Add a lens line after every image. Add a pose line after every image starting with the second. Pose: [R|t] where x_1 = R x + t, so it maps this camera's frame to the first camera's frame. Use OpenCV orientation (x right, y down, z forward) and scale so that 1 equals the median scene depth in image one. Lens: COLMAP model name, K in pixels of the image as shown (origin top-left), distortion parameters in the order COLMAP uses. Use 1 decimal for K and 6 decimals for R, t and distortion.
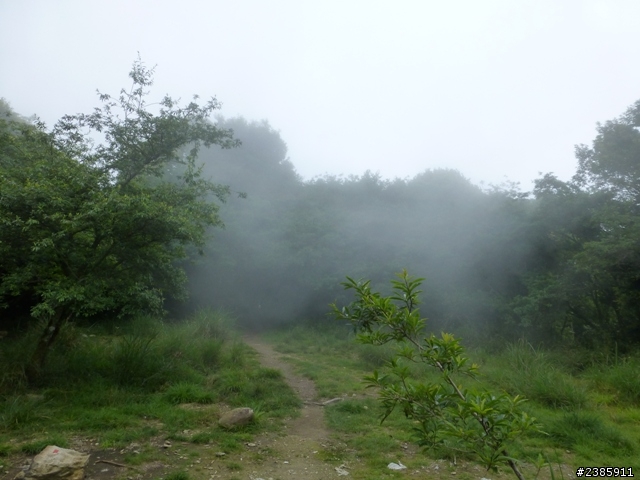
lens RADIAL K [[470.9, 0, 320.0], [0, 470.9, 240.0], [0, 0, 1]] dist [-0.014791, -0.003368]
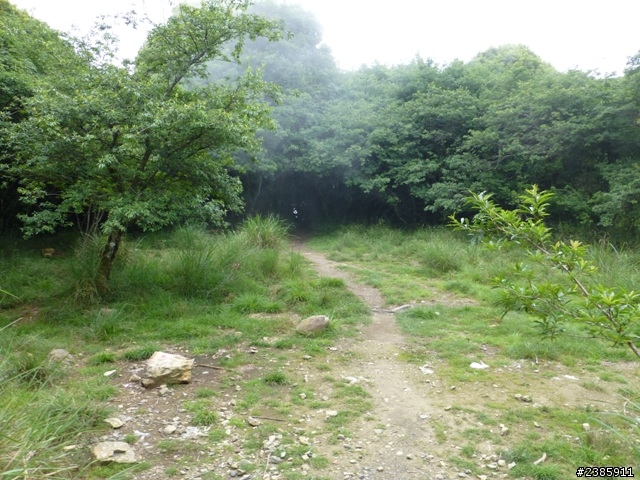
lens RADIAL K [[535.3, 0, 320.0], [0, 535.3, 240.0], [0, 0, 1]] dist [-0.002430, -0.000768]
pose [[0.996994, -0.030193, -0.071355, -0.064468], [0.043531, 0.980133, 0.193504, -0.021860], [0.064095, -0.196028, 0.978501, -0.083799]]
